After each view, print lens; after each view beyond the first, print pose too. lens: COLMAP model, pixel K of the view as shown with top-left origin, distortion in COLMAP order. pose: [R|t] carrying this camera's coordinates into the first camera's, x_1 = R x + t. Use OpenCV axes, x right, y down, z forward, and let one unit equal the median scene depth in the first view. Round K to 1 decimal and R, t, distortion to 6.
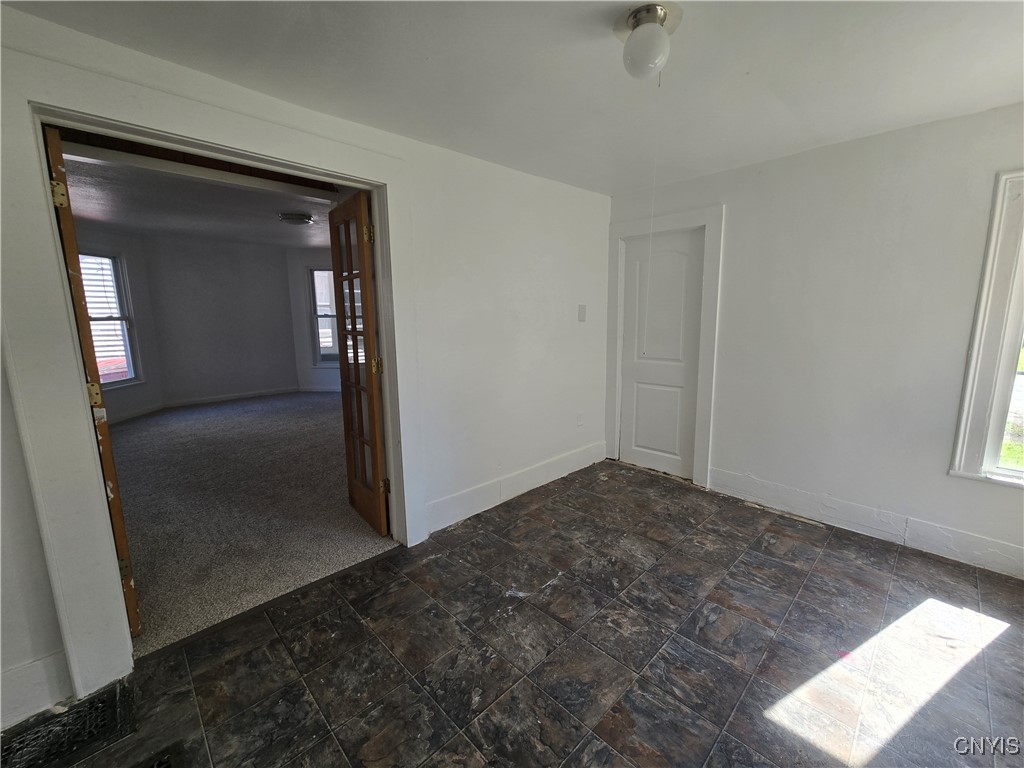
lens RADIAL K [[419.7, 0, 515.6], [0, 419.7, 382.4], [0, 0, 1]] dist [0.000402, 0.000655]
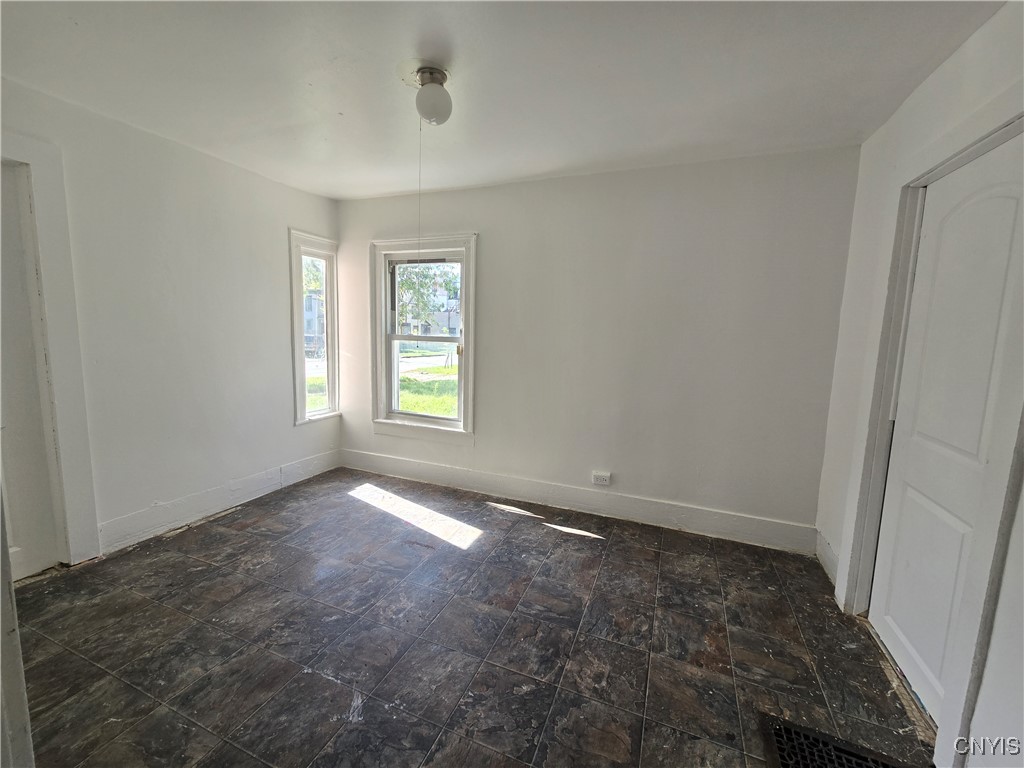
lens RADIAL K [[419.7, 0, 515.6], [0, 419.7, 382.4], [0, 0, 1]] dist [0.000402, 0.000655]
pose [[-0.406953, -0.119255, 0.905631, -0.621557], [0.121648, 0.975534, 0.183124, -0.107897], [-0.905312, 0.184691, -0.382490, 0.862170]]
